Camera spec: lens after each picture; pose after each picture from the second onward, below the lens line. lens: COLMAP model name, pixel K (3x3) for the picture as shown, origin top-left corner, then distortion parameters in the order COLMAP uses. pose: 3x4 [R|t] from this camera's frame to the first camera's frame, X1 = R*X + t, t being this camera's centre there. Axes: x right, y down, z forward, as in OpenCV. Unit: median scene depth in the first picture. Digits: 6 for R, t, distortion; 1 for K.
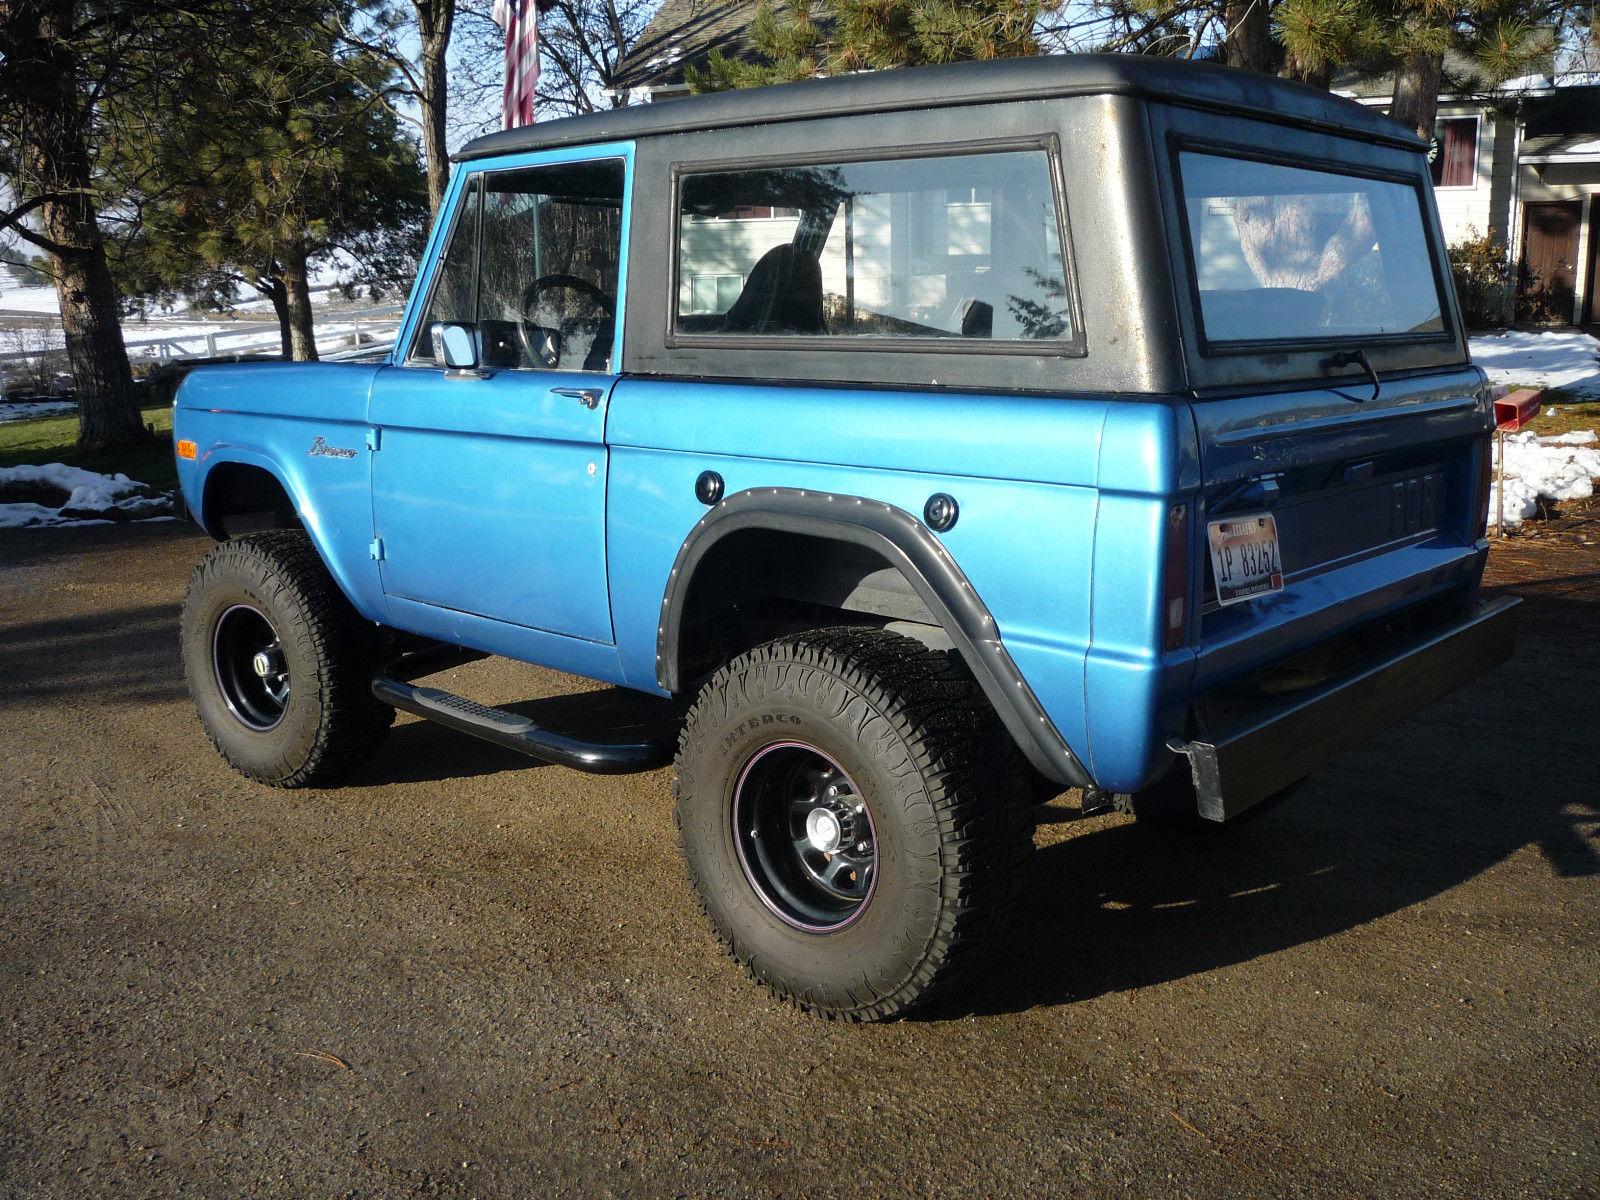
lens RADIAL K [[1486.7, 0, 789.0], [0, 1486.7, 598.4], [0, 0, 1]] dist [-0.080159, 0.062284]
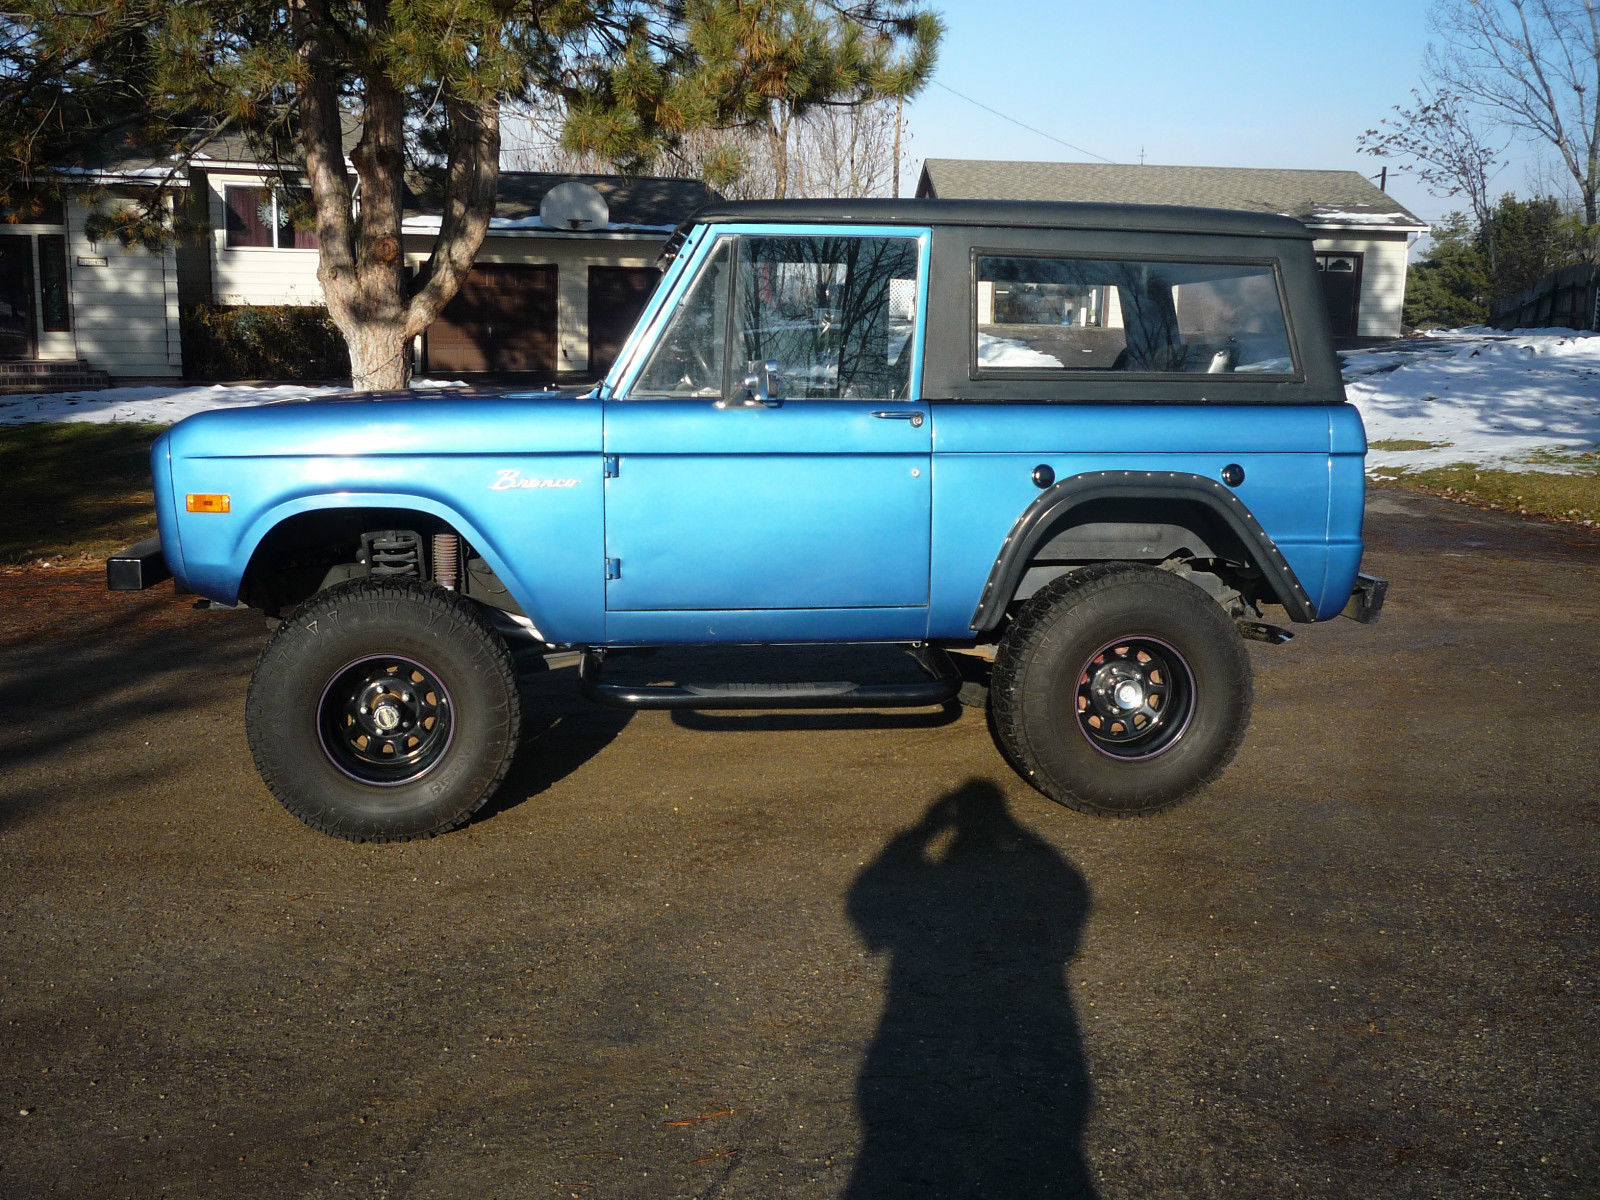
lens RADIAL K [[1486.7, 0, 789.0], [0, 1486.7, 598.4], [0, 0, 1]] dist [-0.080159, 0.062284]
pose [[0.649147, -0.109305, 0.752769, -1.090361], [0.136485, 0.990298, 0.026098, -0.023729], [-0.748318, 0.085800, 0.657767, 0.209397]]
